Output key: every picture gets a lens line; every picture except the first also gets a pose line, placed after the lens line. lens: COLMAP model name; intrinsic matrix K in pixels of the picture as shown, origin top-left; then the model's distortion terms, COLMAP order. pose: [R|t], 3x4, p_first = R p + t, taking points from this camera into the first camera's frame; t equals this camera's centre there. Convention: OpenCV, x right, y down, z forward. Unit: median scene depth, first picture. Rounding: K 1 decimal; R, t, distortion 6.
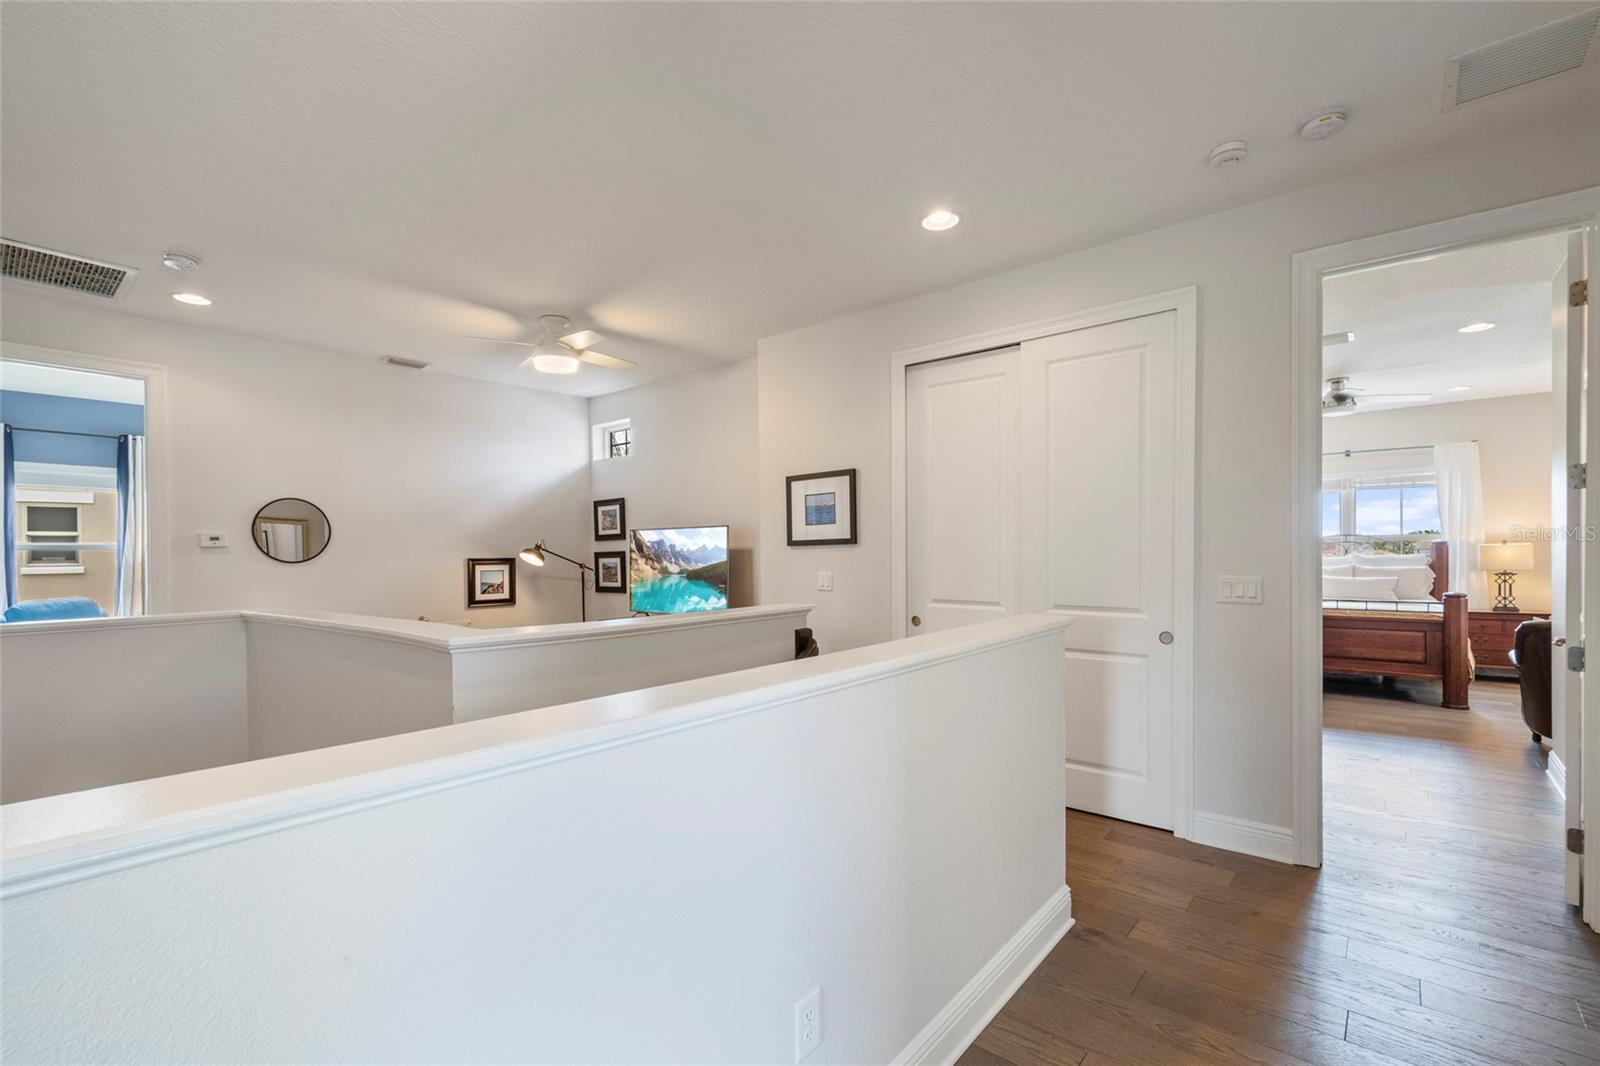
lens RADIAL K [[704.7, 0, 782.7], [0, 704.7, 565.7], [0, 0, 1]] dist [0.009577, -0.001401]
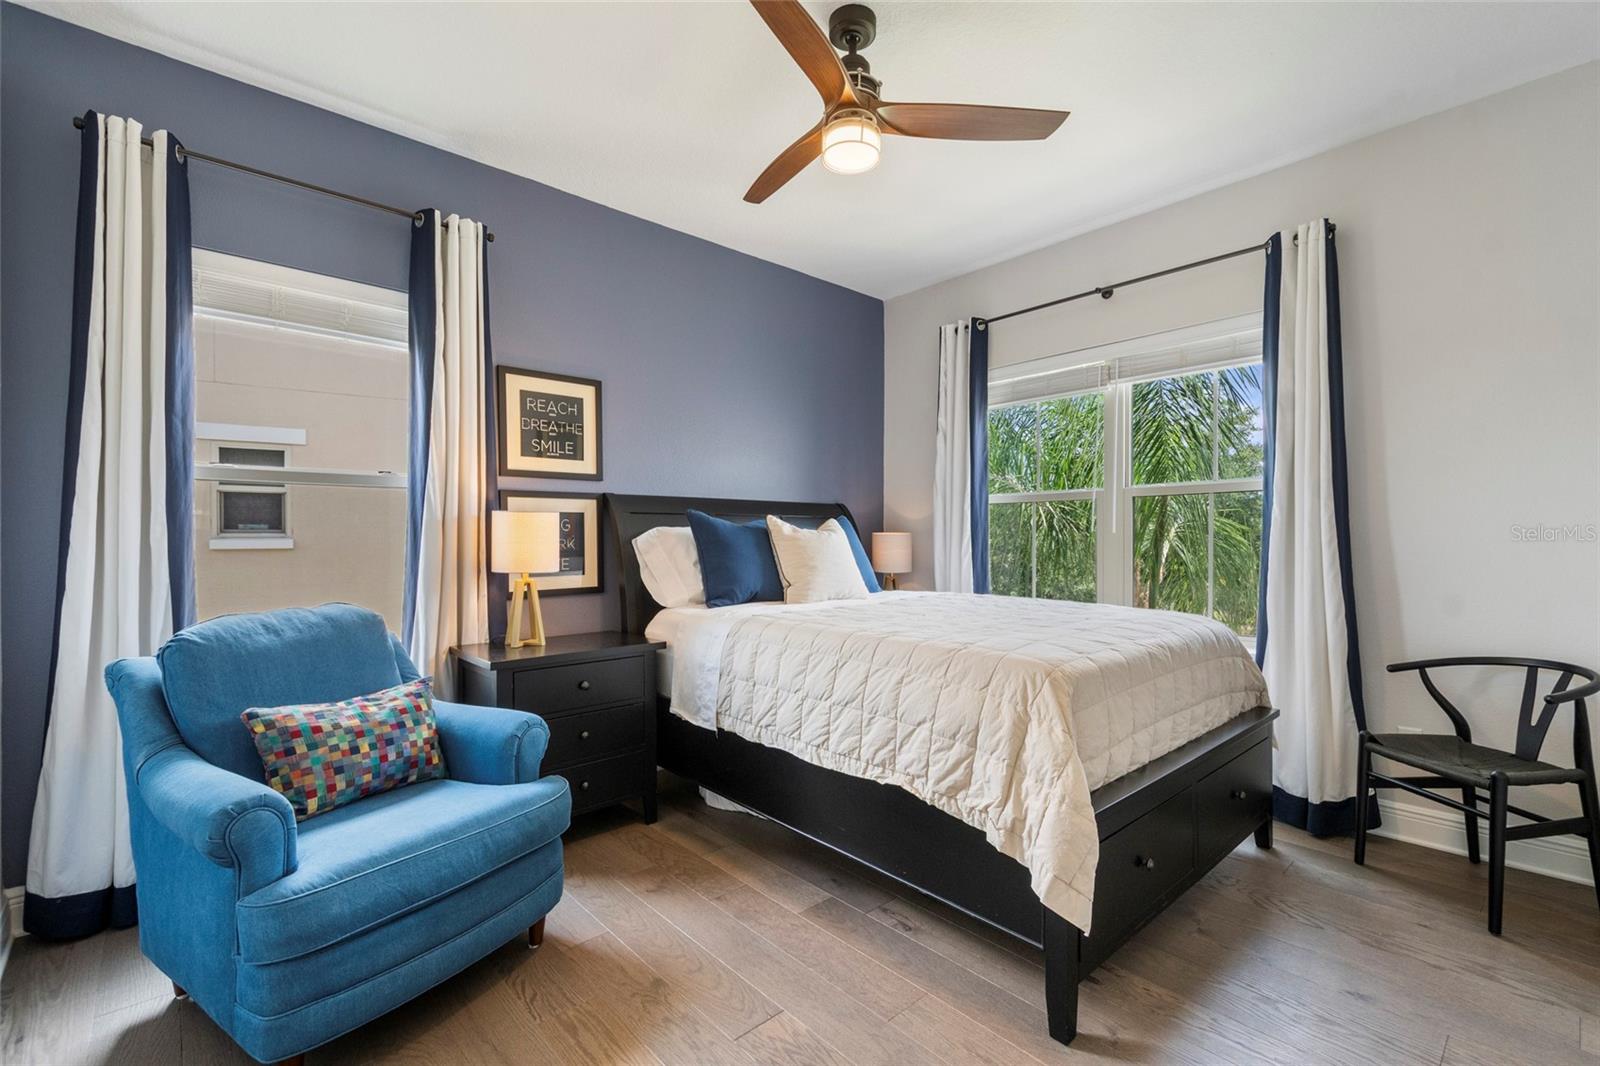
lens RADIAL K [[704.7, 0, 794.3], [0, 704.7, 541.8], [0, 0, 1]] dist [0.009577, -0.001401]
pose [[0.991321, -0.001620, -0.131454, -0.653871], [0.000270, 0.999947, -0.010292, 0.015000], [0.131464, 0.010168, 0.991269, 0.613598]]
